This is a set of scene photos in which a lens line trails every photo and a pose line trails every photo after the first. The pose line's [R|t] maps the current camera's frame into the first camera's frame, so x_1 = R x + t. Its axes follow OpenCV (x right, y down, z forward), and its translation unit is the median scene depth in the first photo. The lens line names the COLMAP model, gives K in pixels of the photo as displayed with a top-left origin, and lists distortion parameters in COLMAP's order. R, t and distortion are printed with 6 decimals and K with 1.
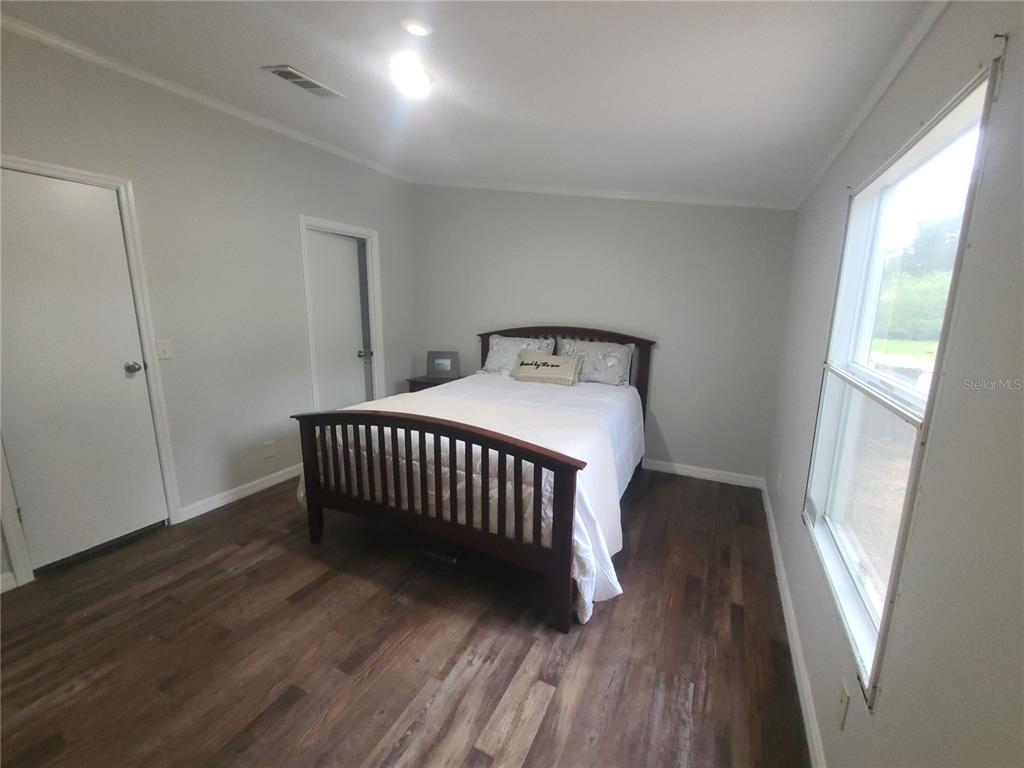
lens RADIAL K [[420.0, 0, 508.9], [0, 420.0, 383.3], [0, 0, 1]] dist [-0.002374, -0.001659]
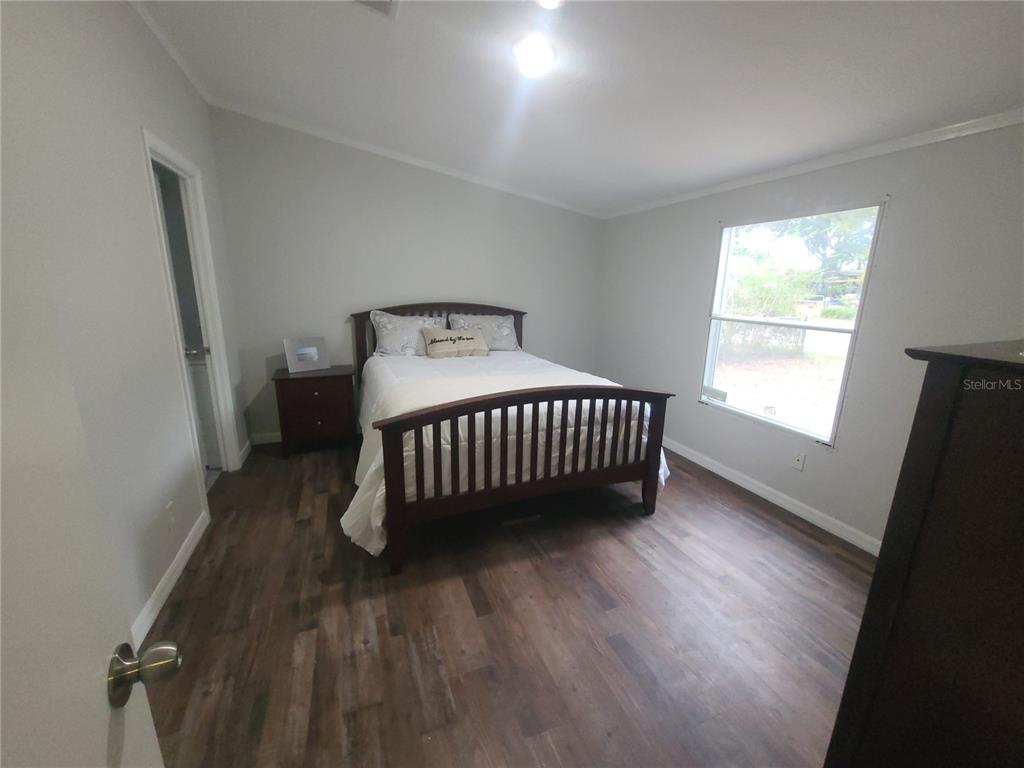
lens RADIAL K [[420.0, 0, 508.2], [0, 420.0, 385.4], [0, 0, 1]] dist [-0.002374, -0.001659]
pose [[0.666555, -0.171725, 0.725407, -0.886130], [0.126984, 0.985039, 0.116505, -0.053545], [-0.734561, 0.014458, 0.678389, 0.289200]]
